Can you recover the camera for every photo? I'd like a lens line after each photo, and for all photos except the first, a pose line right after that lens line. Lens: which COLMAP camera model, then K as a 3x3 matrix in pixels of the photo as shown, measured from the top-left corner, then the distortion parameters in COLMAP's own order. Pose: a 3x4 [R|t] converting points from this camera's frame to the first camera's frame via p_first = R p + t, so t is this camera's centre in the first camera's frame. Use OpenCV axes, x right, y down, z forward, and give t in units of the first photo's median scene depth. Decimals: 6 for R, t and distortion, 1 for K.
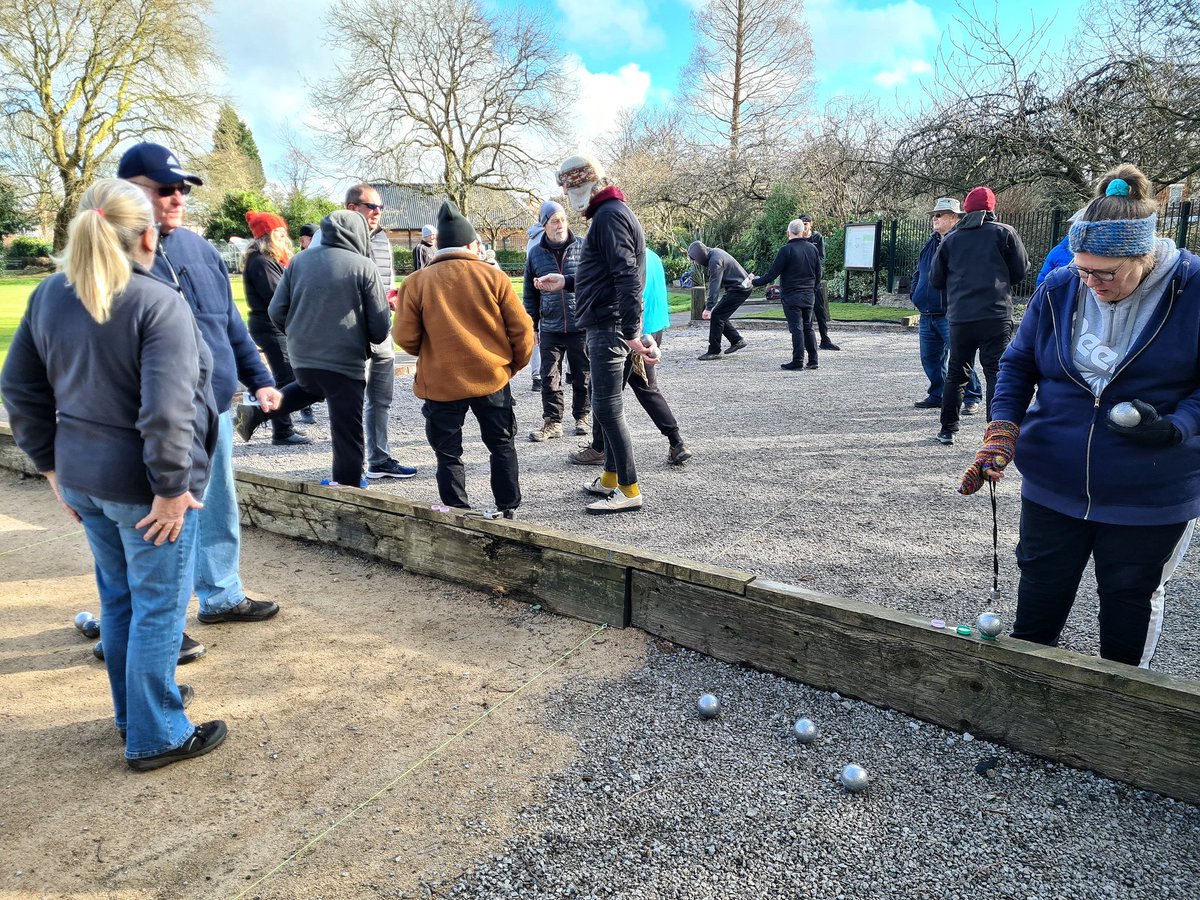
lens RADIAL K [[899.4, 0, 593.7], [0, 899.4, 452.6], [0, 0, 1]] dist [0.050875, -0.002202]
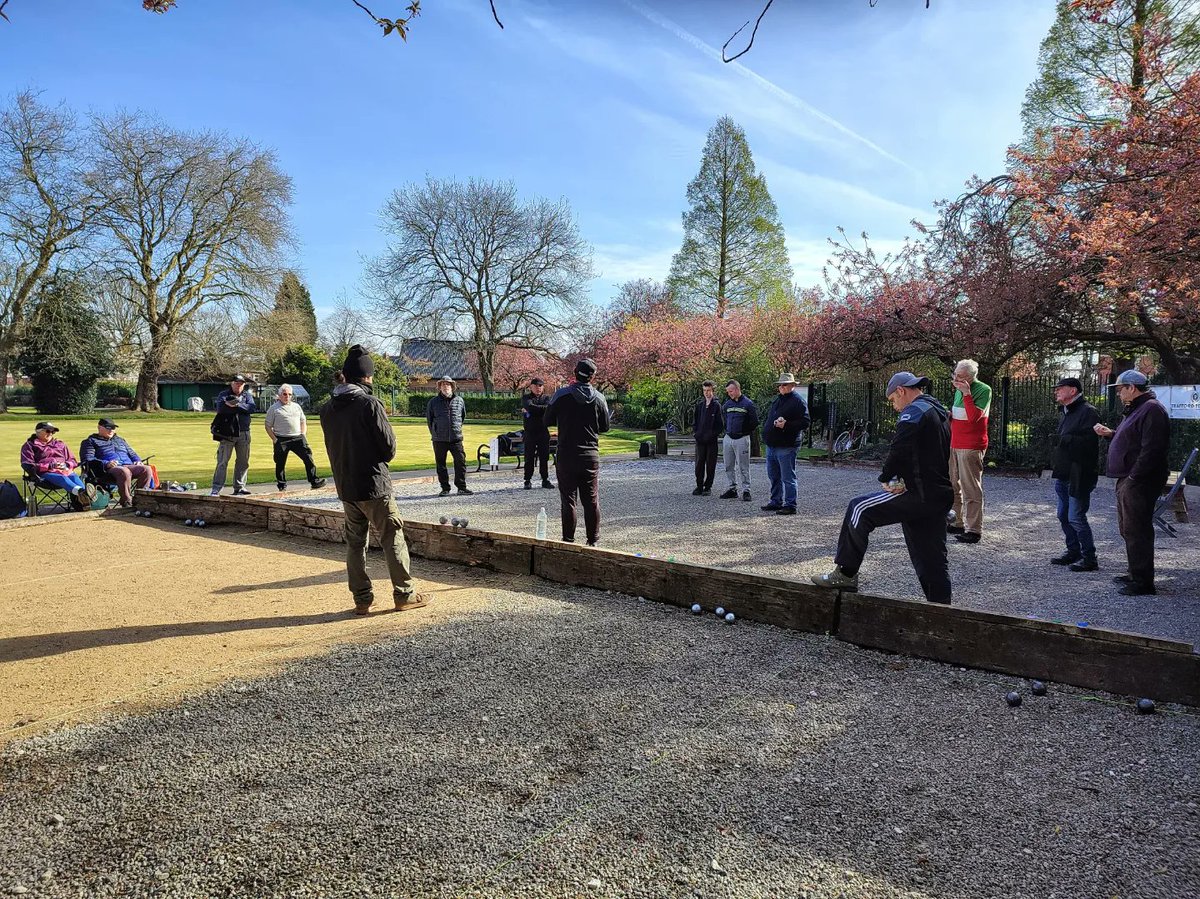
lens RADIAL K [[899.4, 0, 606.2], [0, 899.4, 452.9], [0, 0, 1]] dist [0.050875, -0.002202]
pose [[0.999580, 0.025211, -0.014279, 0.026700], [-0.027202, 0.986265, -0.162918, 0.028854], [0.009975, 0.163238, 0.986536, -0.125915]]
